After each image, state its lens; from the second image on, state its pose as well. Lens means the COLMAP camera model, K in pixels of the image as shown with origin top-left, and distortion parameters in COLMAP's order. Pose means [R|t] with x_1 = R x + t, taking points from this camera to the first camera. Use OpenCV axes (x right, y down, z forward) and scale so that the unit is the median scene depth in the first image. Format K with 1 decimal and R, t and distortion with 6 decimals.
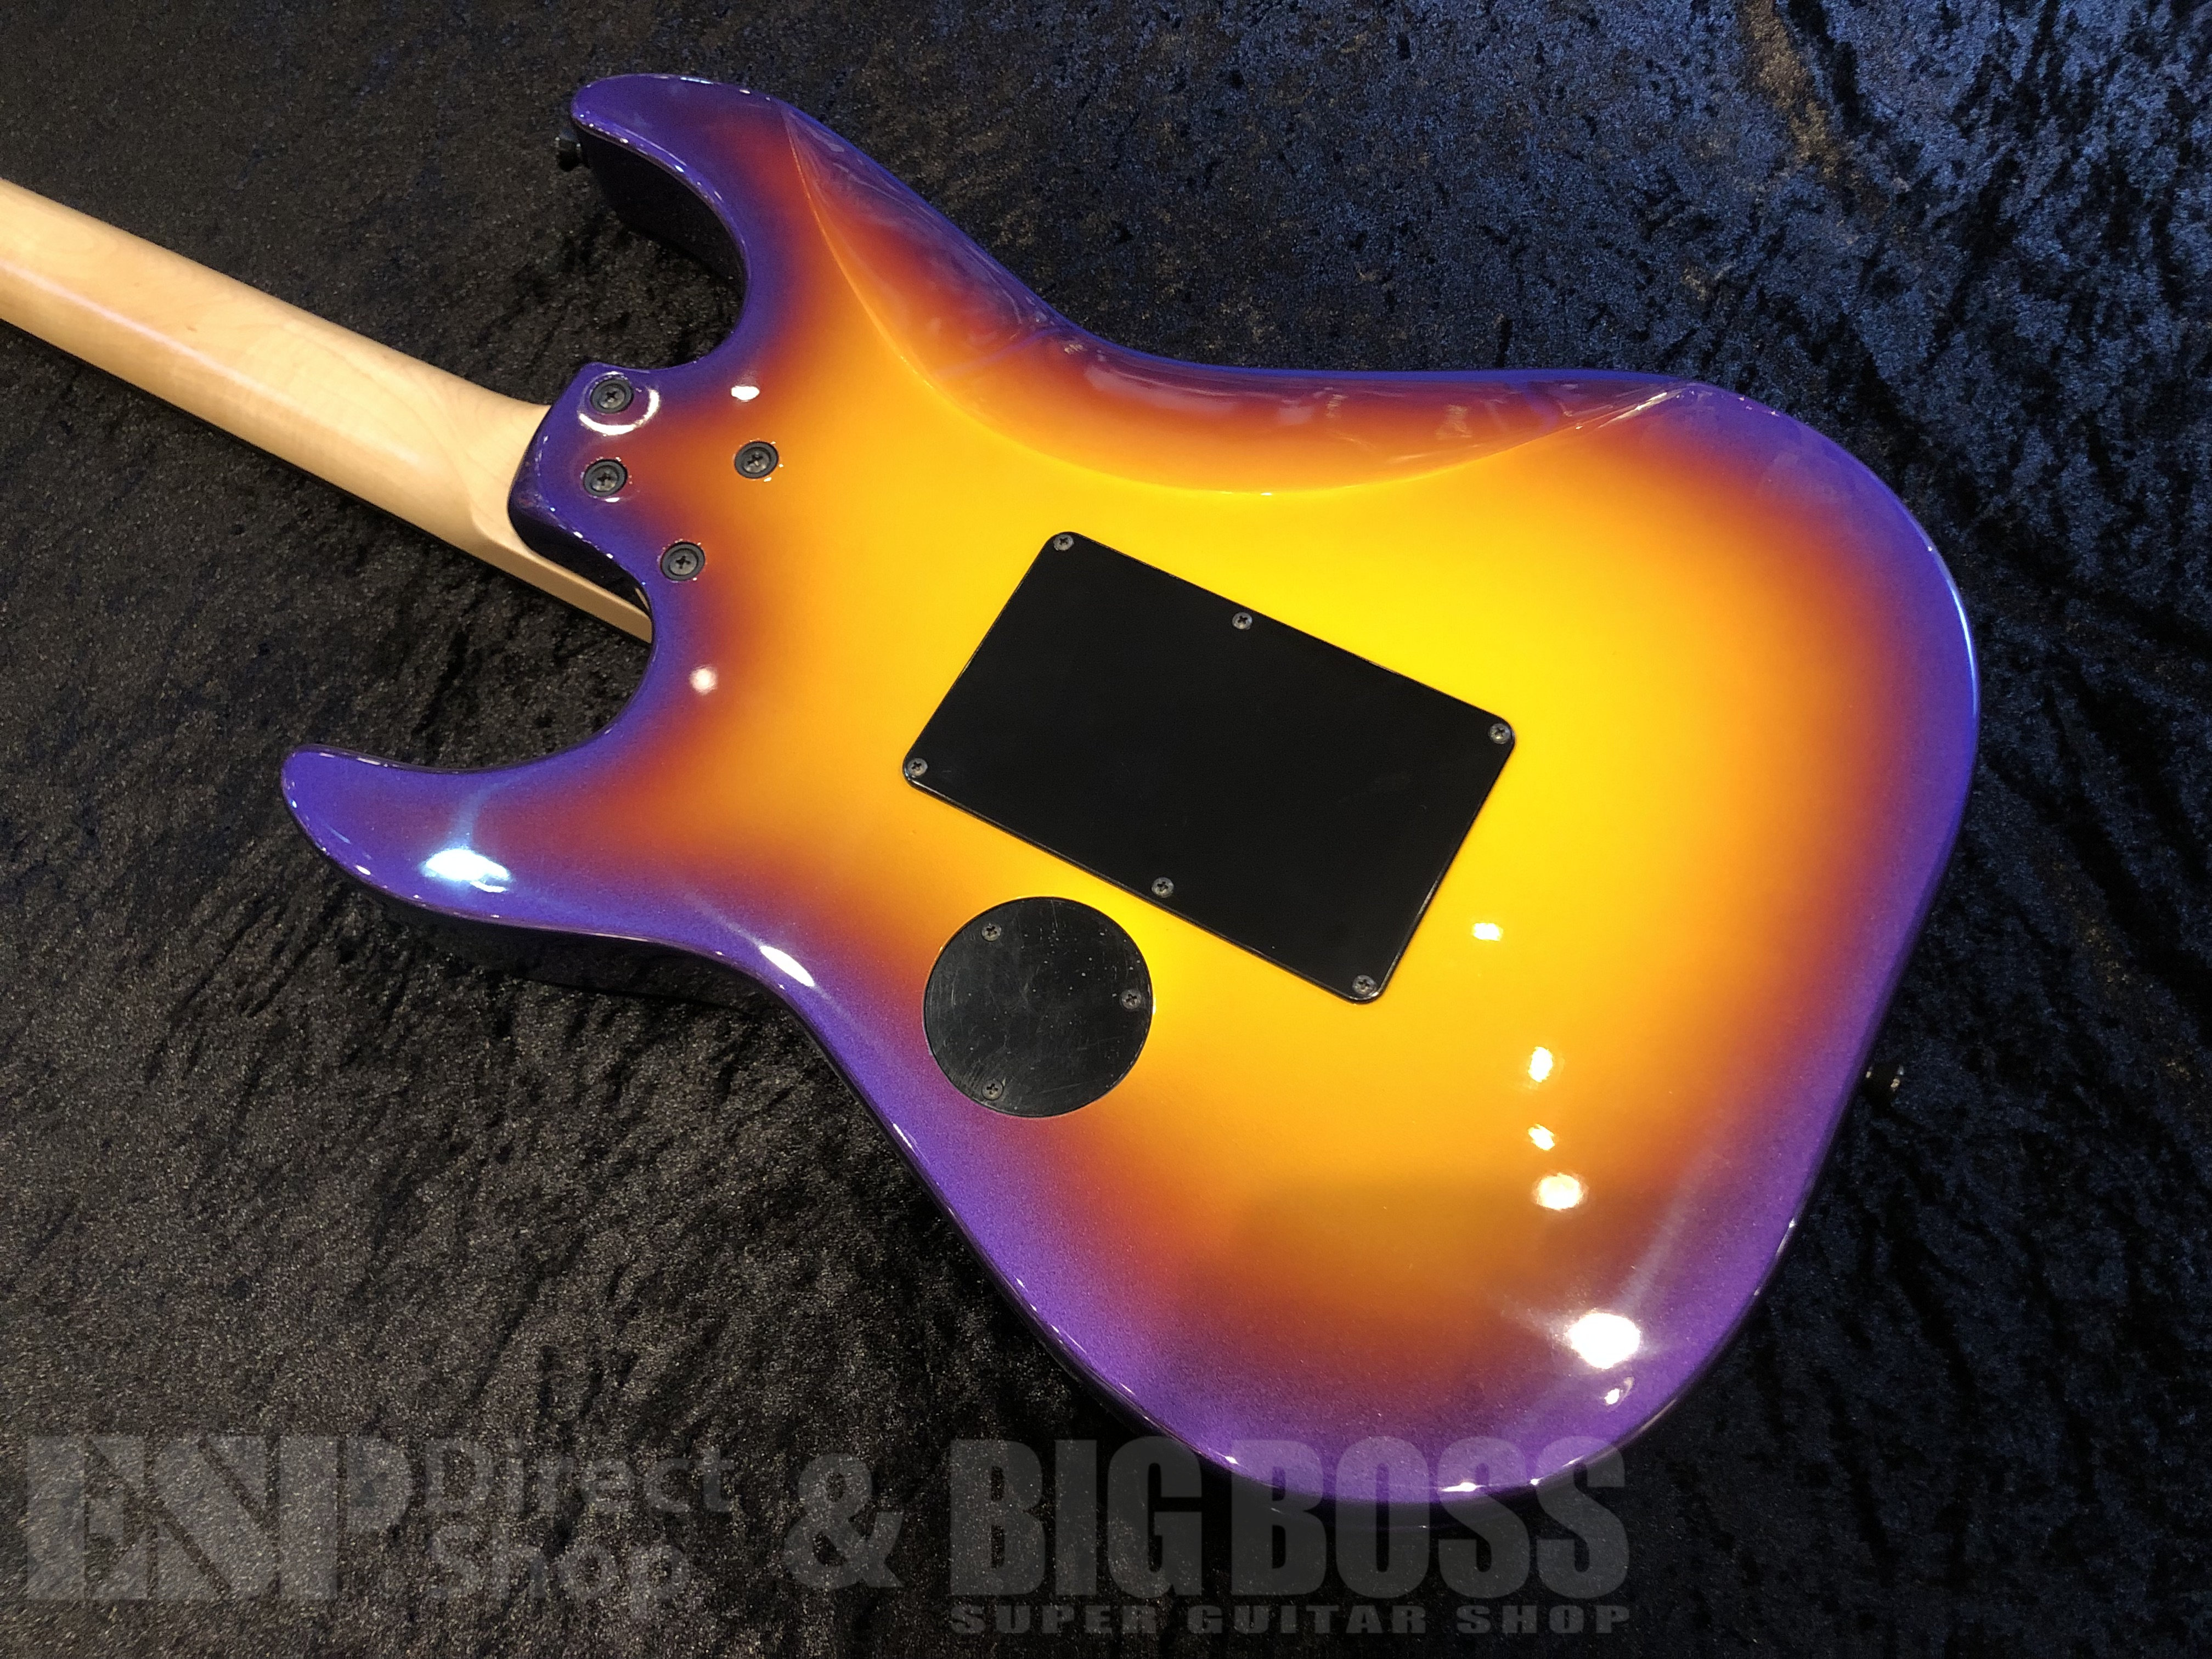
lens RADIAL K [[1813.1, 0, 1106.0], [0, 1813.1, 829.5], [0, 0, 1]] dist [0.012670, -0.039392]
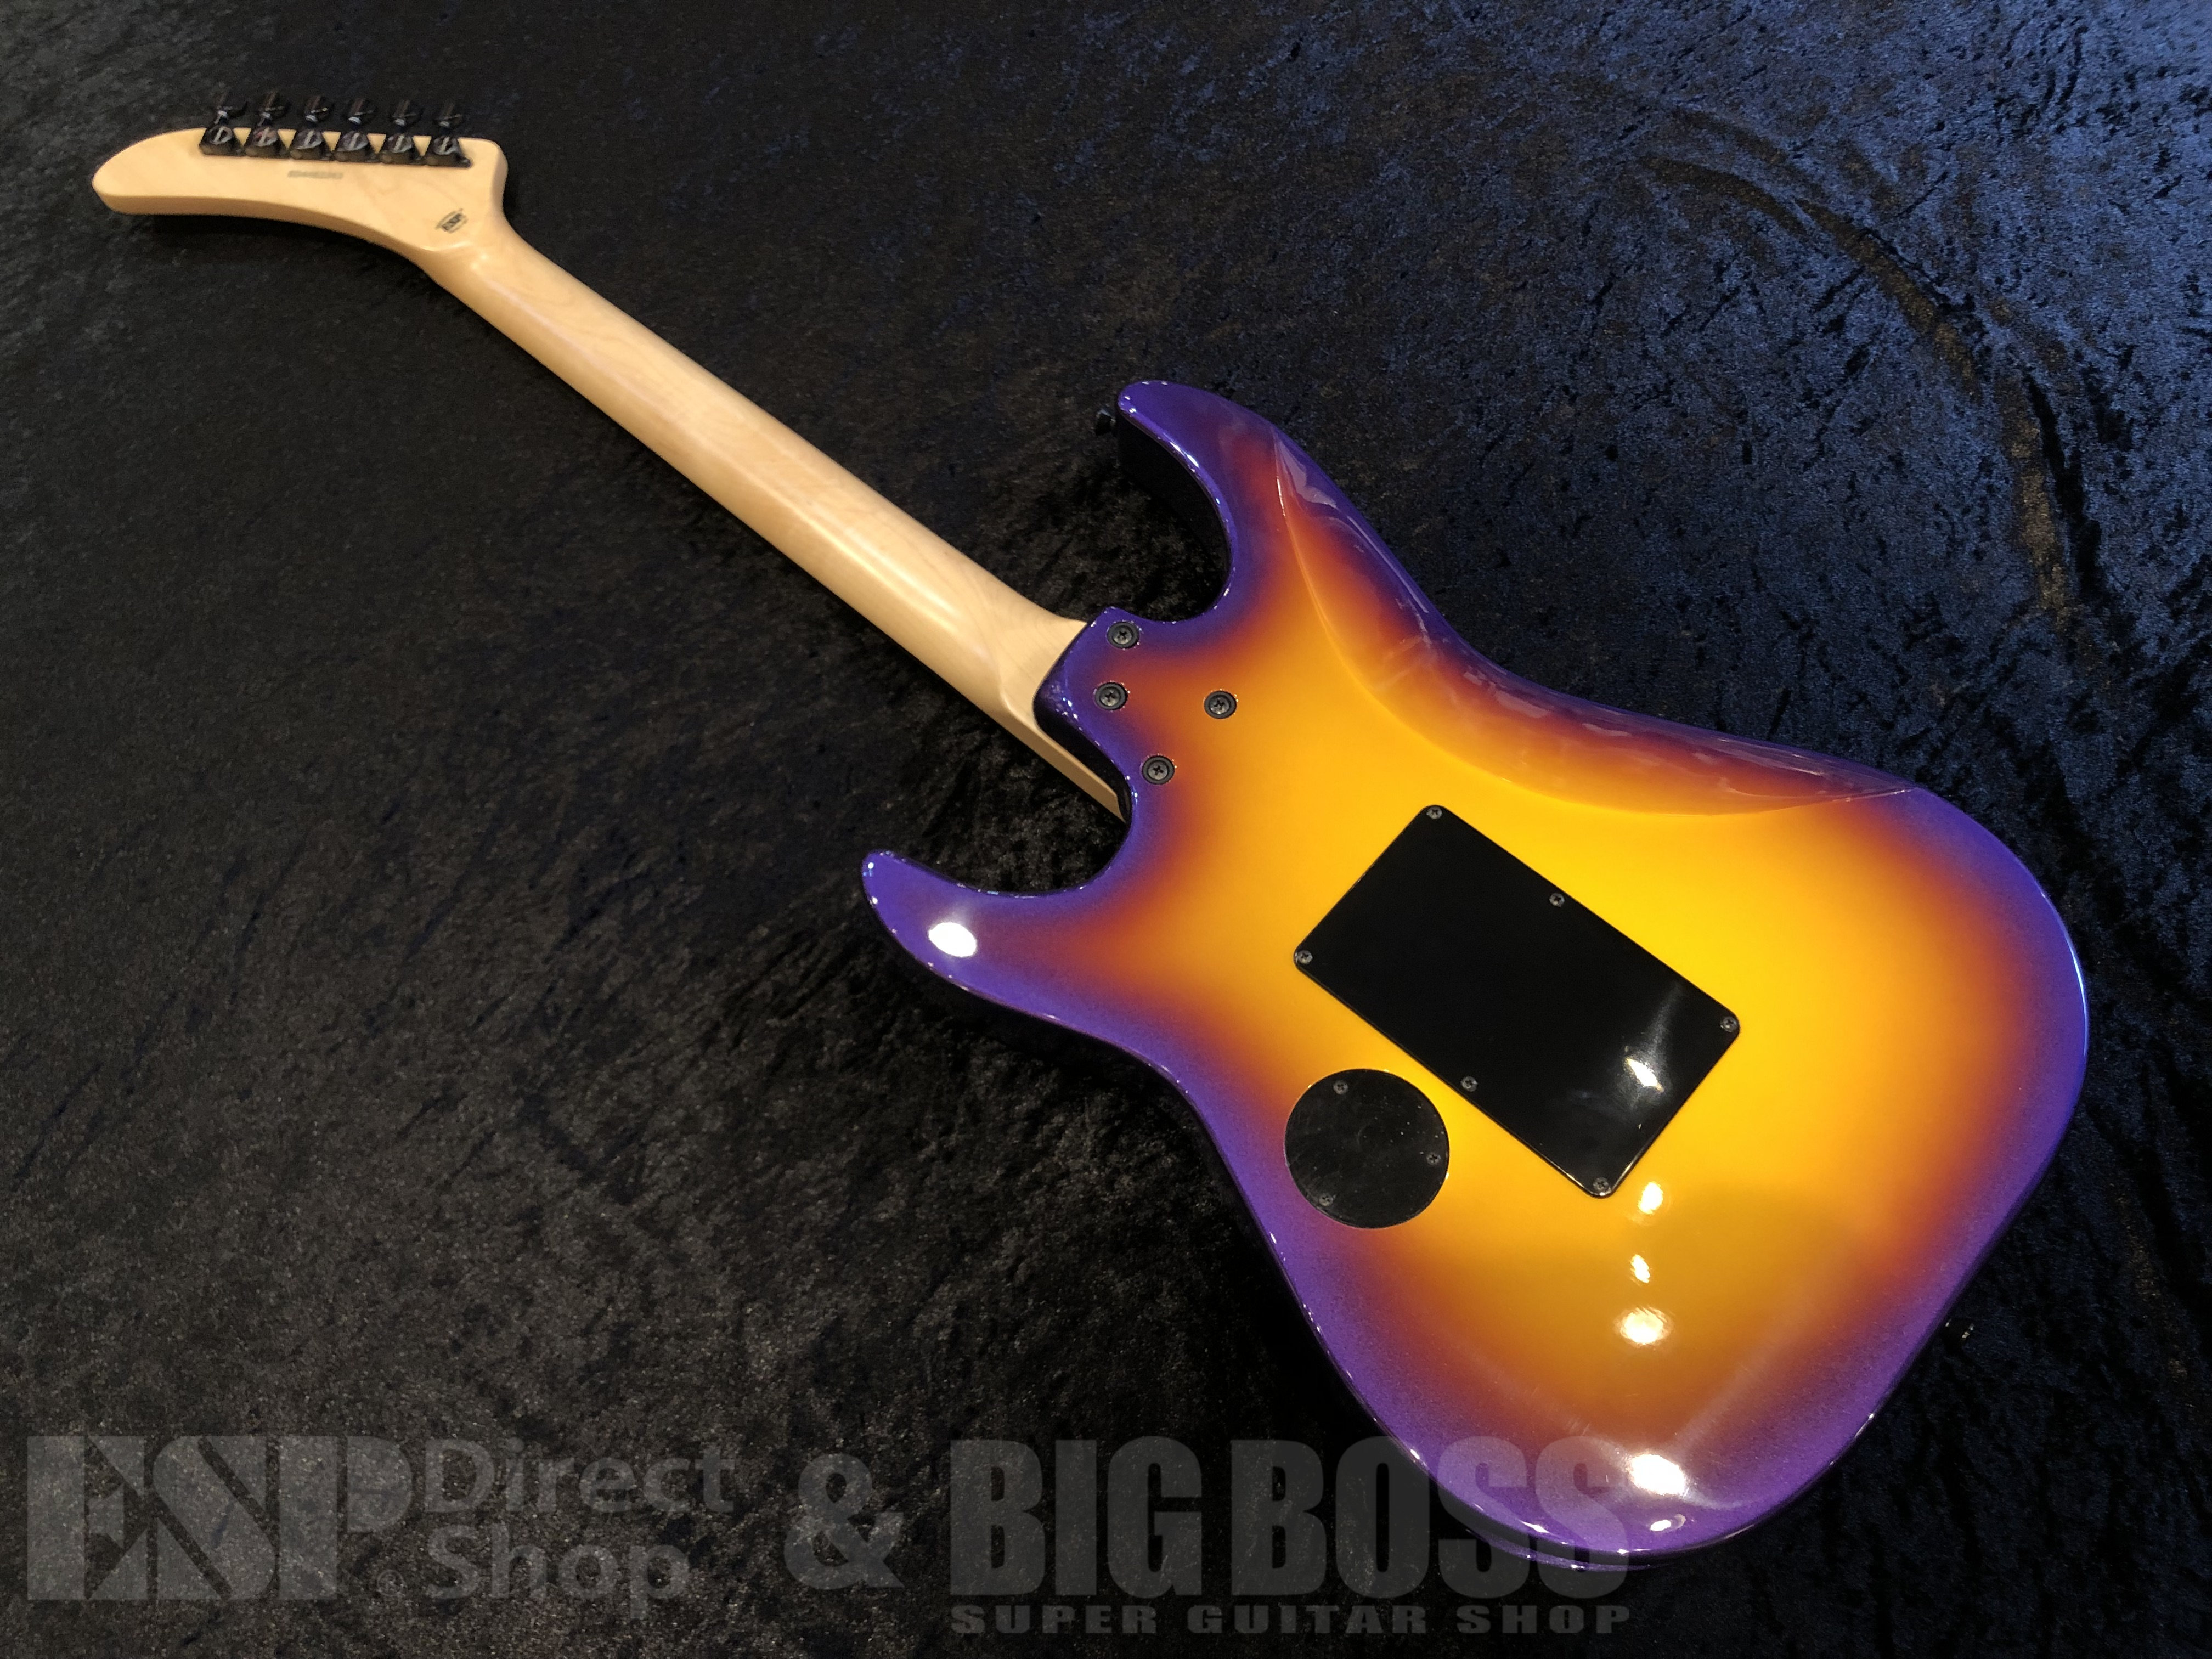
lens RADIAL K [[1760.6, 0, 1106.0], [0, 1760.6, 829.5], [0, 0, 1]] dist [-0.007544, -0.005056]
pose [[0.975589, 0.197997, -0.094990, -0.127753], [-0.199265, 0.979938, -0.003959, -0.083834], [0.092300, 0.022790, 0.995470, -0.332379]]
